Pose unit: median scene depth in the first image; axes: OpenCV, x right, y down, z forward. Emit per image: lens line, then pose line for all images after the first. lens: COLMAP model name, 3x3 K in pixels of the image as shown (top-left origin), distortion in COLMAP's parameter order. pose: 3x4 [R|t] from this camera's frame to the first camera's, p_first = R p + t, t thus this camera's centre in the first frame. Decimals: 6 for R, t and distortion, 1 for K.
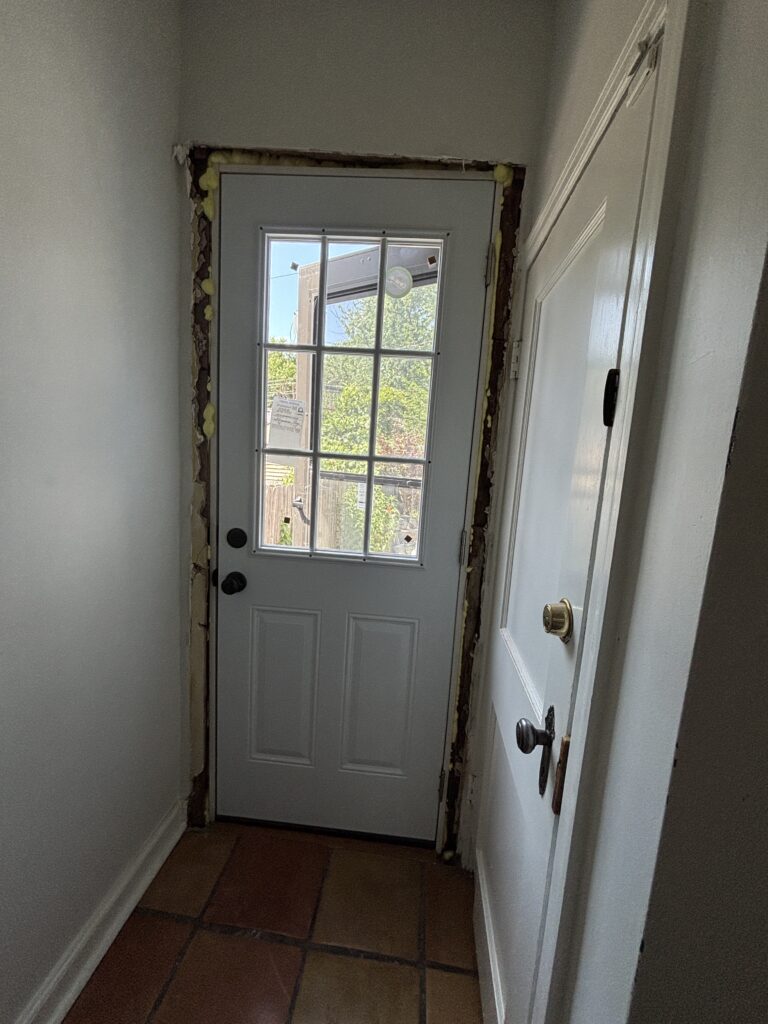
lens RADIAL K [[408.2, 0, 394.7], [0, 408.2, 505.9], [0, 0, 1]] dist [-0.003392, 0.000363]
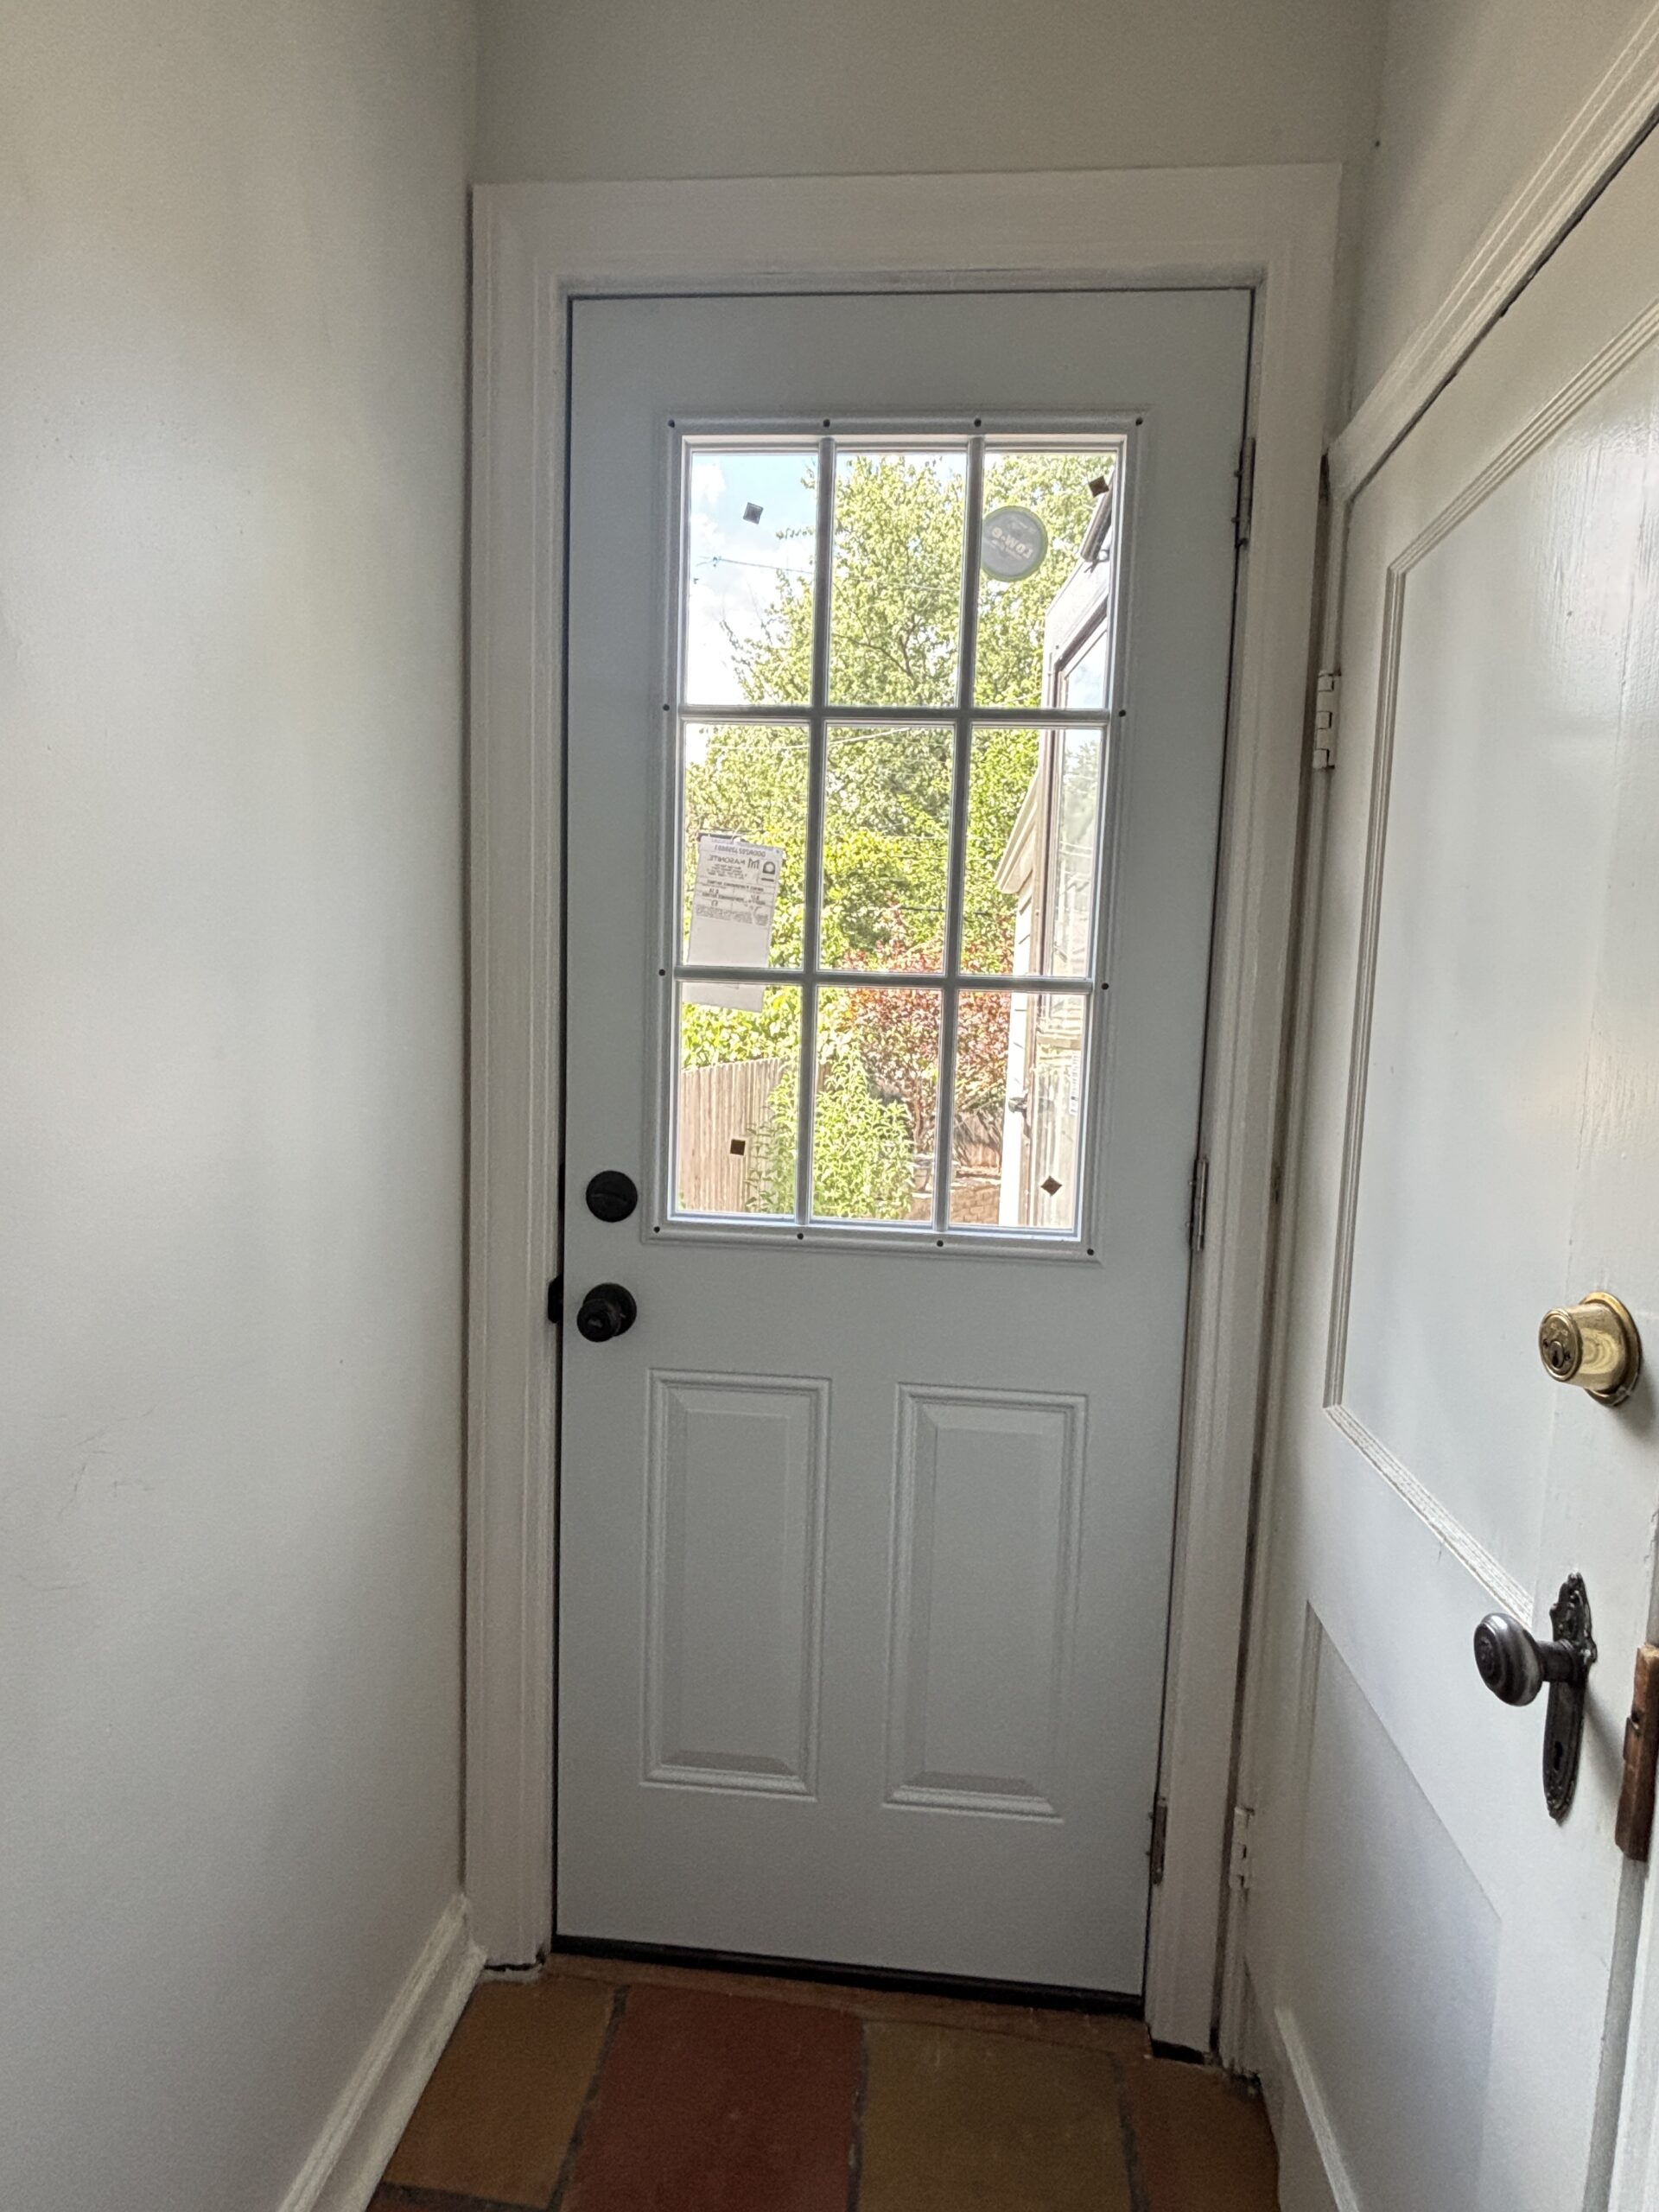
lens RADIAL K [[1060.0, 0, 835.0], [0, 1060.0, 1094.1], [0, 0, 1]] dist [0.002271, -0.002850]
pose [[0.999520, -0.027573, -0.014128, -0.157962], [0.026881, 0.998534, -0.046973, 0.035156], [0.015402, 0.046571, 0.998796, -0.018080]]
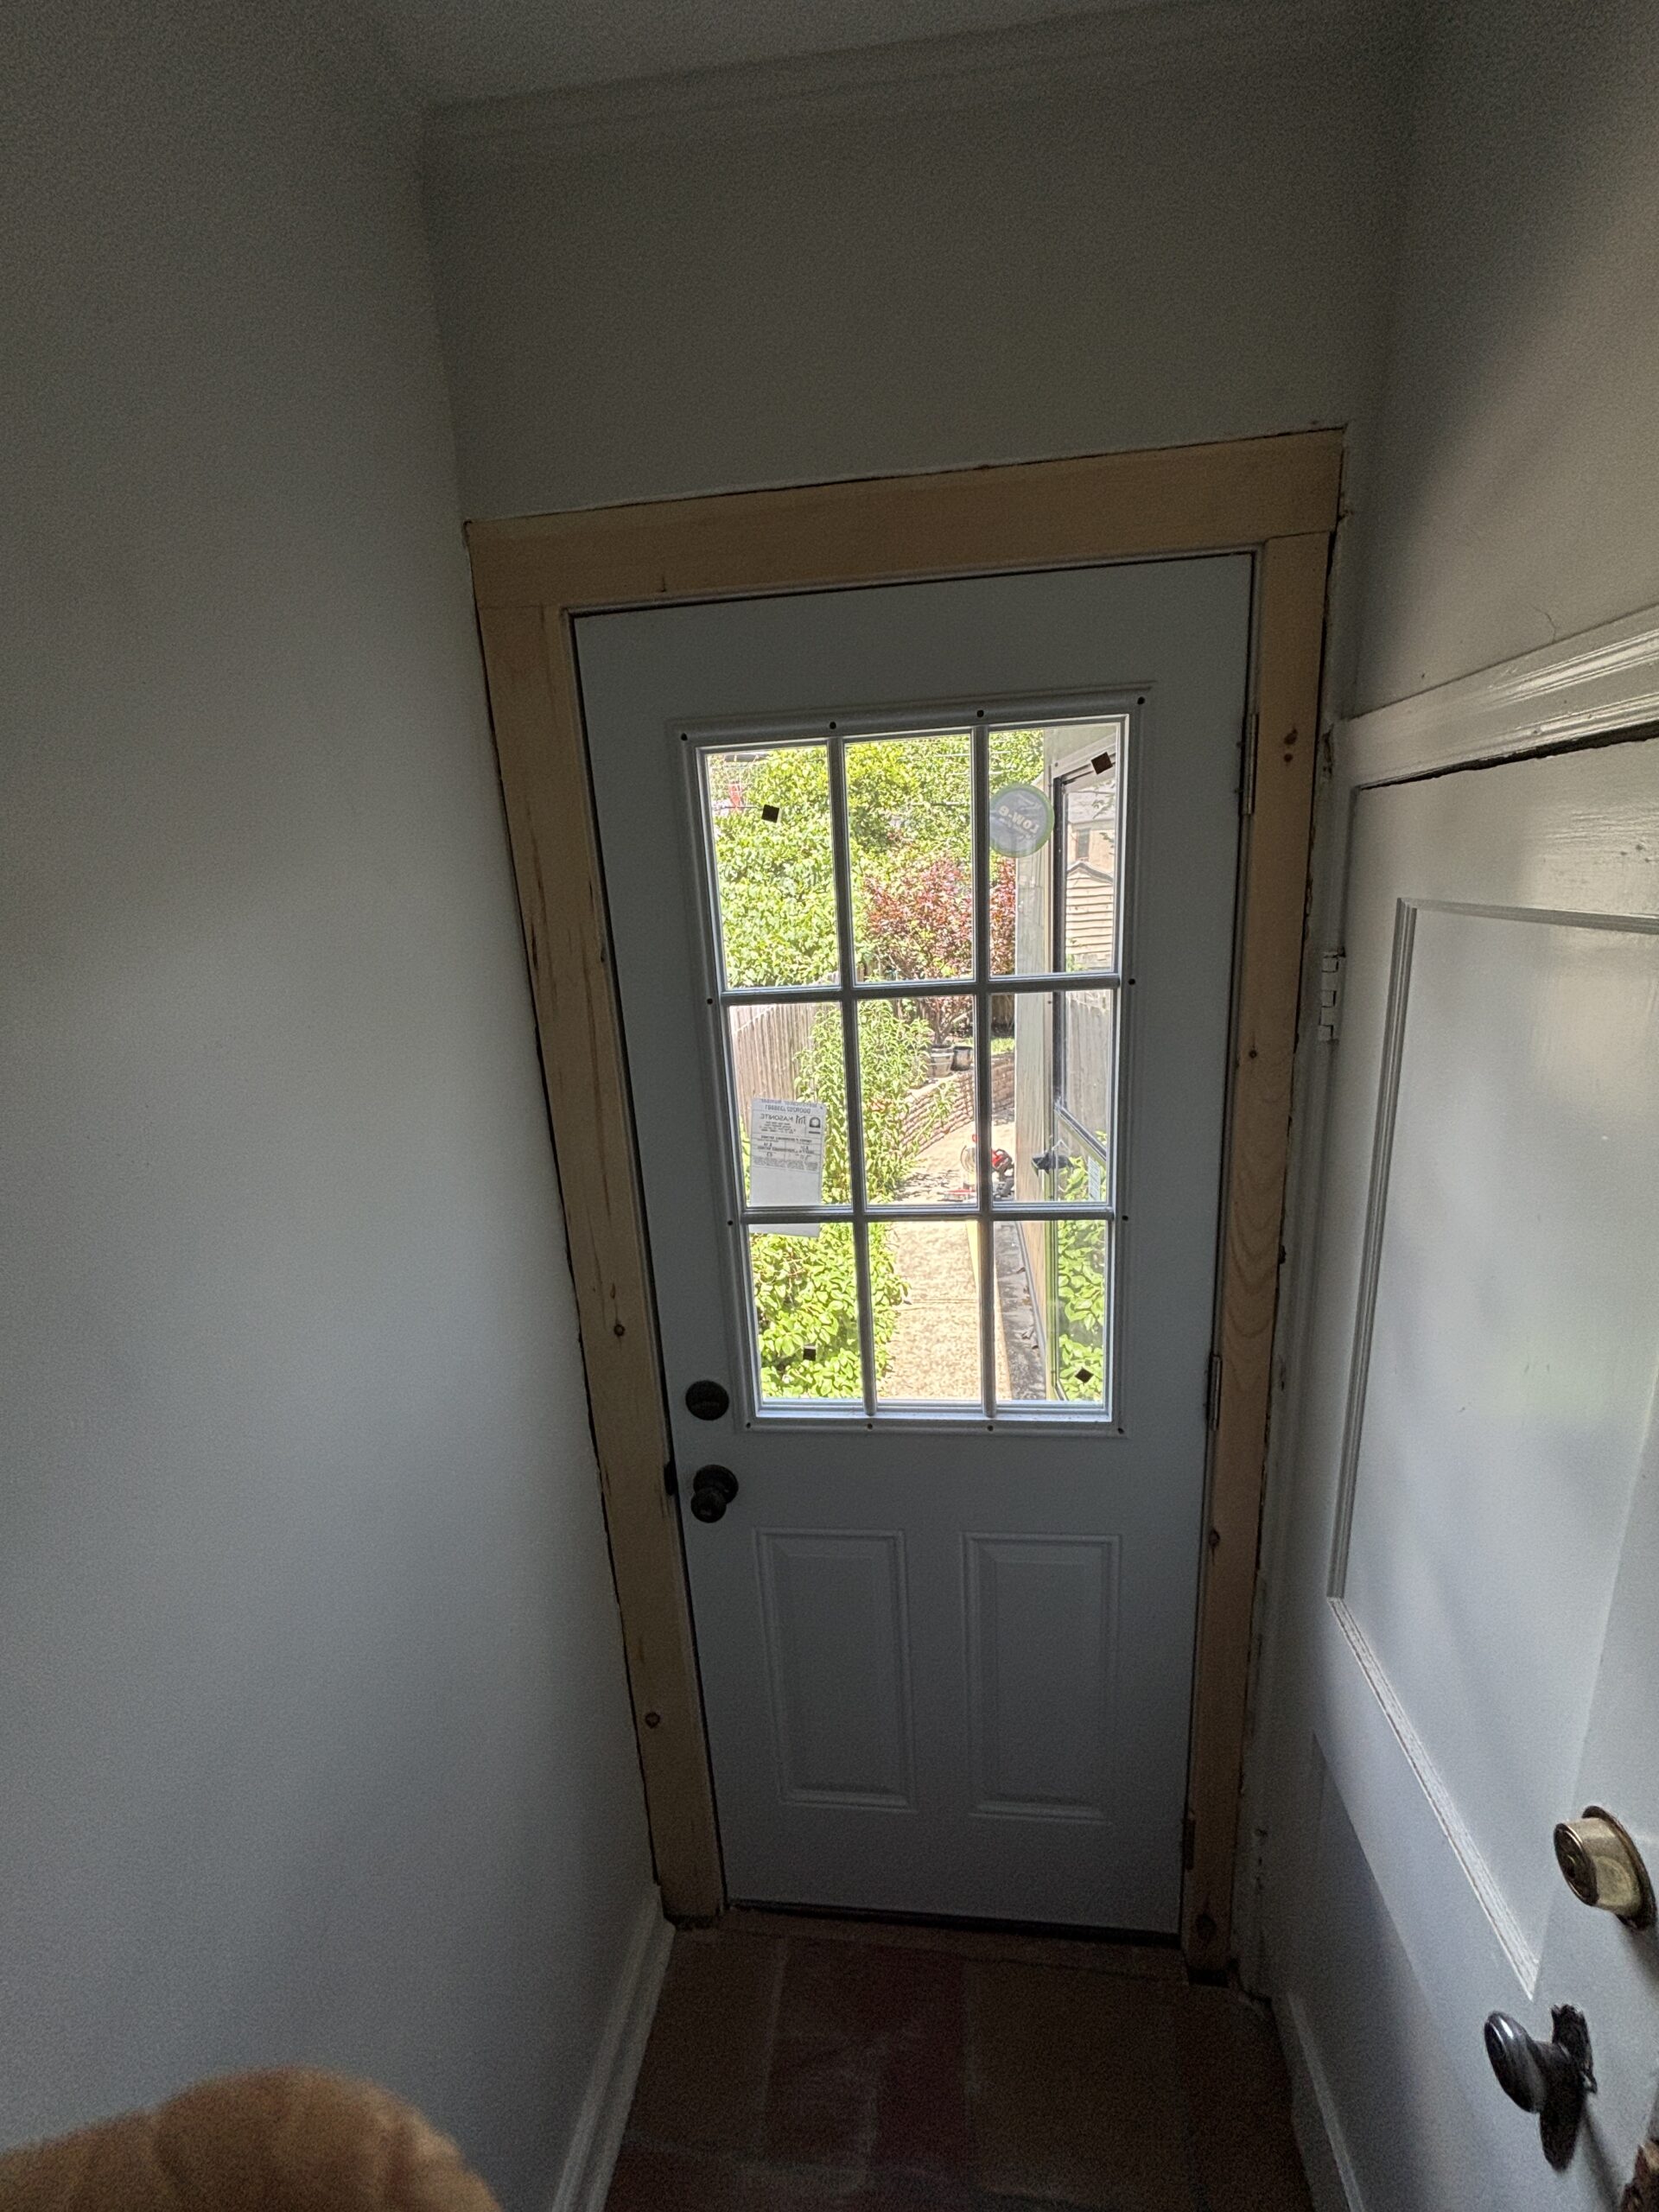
lens RADIAL K [[881.7, 0, 832.9], [0, 881.7, 1042.1], [0, 0, 1]] dist [-0.003392, 0.000363]
pose [[0.992424, -0.107138, -0.060140, -0.144571], [0.113385, 0.987165, 0.112464, -0.425929], [0.047319, -0.118431, 0.991834, 0.065835]]
